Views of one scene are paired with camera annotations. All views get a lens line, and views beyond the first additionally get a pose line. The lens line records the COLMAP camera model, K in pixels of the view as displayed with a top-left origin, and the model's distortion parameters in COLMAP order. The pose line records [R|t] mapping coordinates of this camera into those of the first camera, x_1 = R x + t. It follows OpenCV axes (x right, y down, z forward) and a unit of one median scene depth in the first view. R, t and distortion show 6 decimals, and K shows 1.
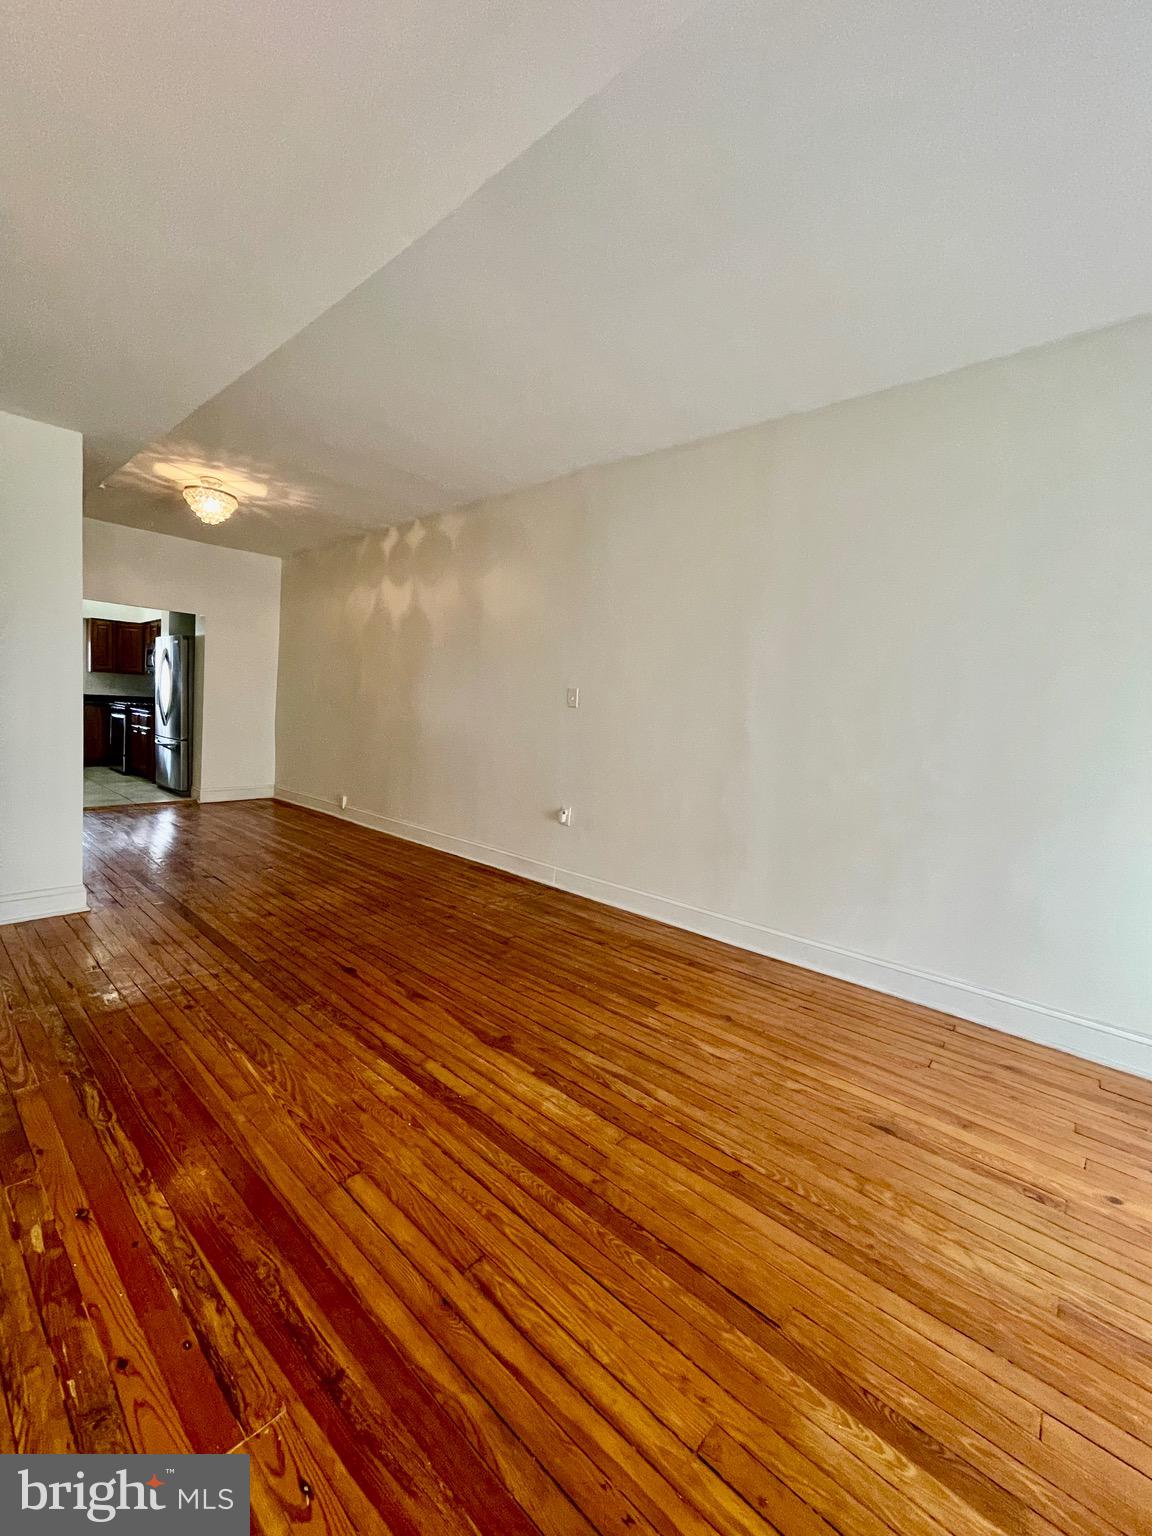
lens RADIAL K [[625.4, 0, 566.5], [0, 625.4, 757.4], [0, 0, 1]] dist [-0.000316, 0.000107]
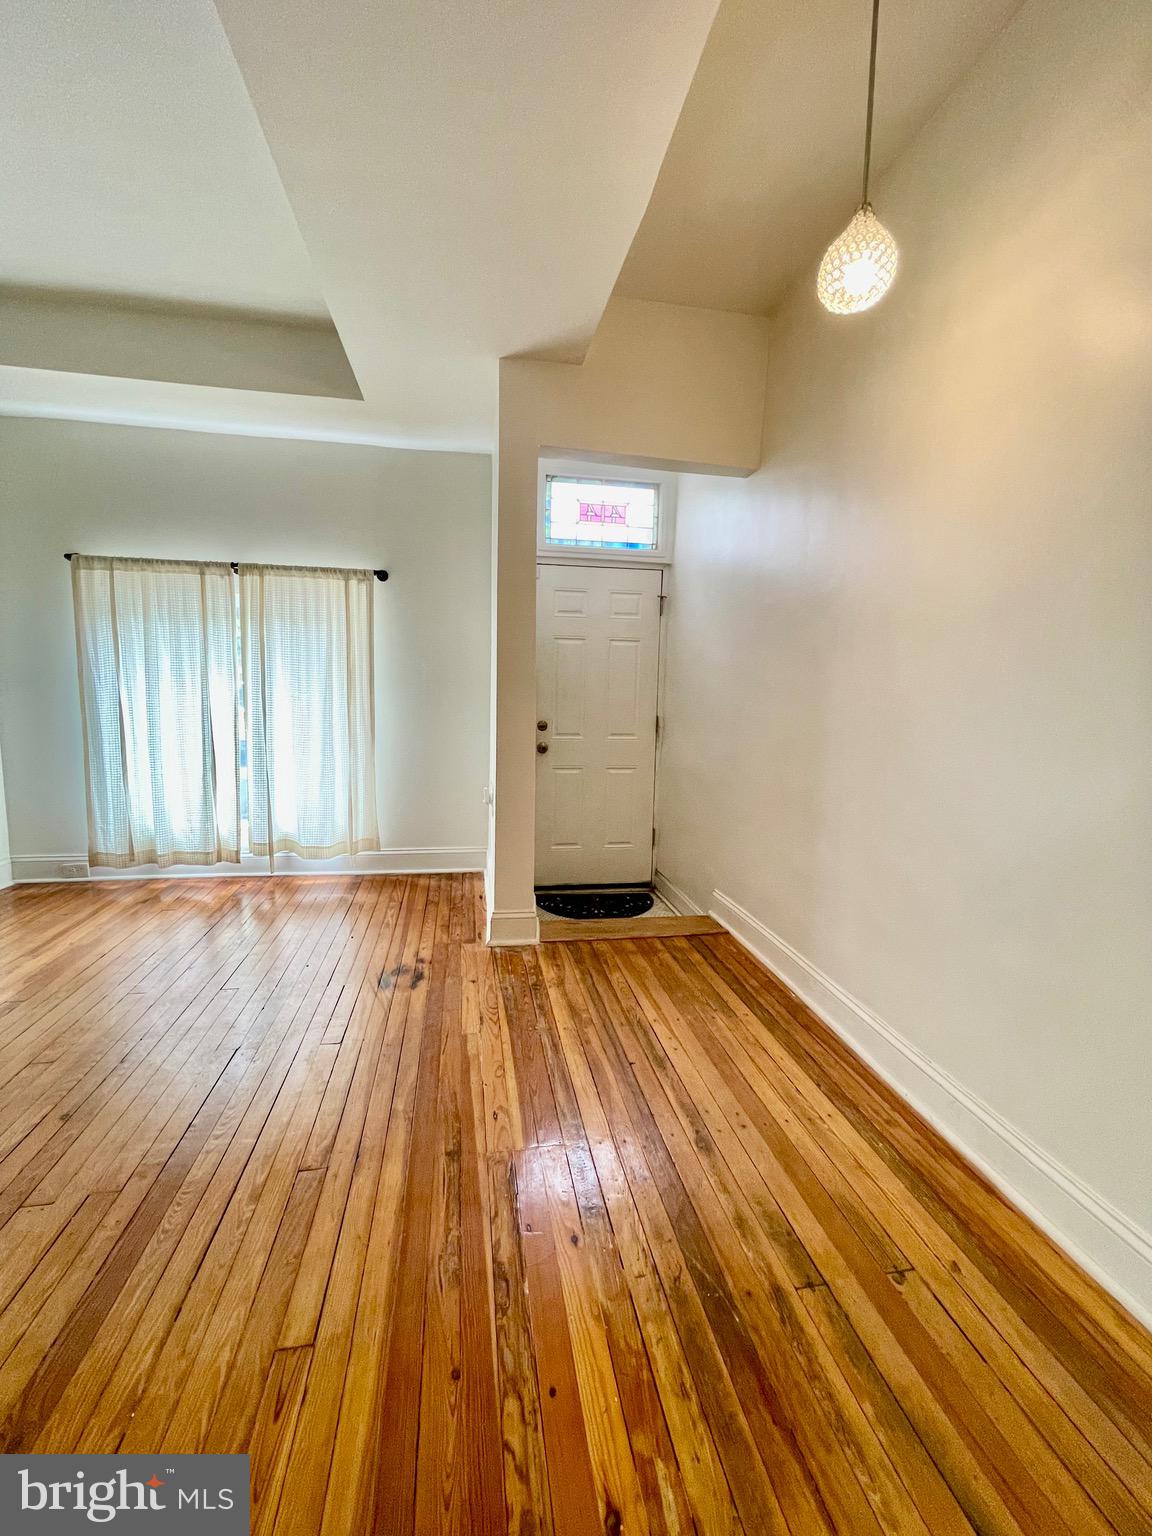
lens RADIAL K [[625.8, 0, 572.4], [0, 625.8, 750.7], [0, 0, 1]] dist [-0.000439, -0.000004]
pose [[-0.784296, -0.140232, 0.604330, -0.827455], [-0.027294, 0.980975, 0.192208, -0.098457], [-0.619786, 0.134254, -0.773202, 1.146718]]
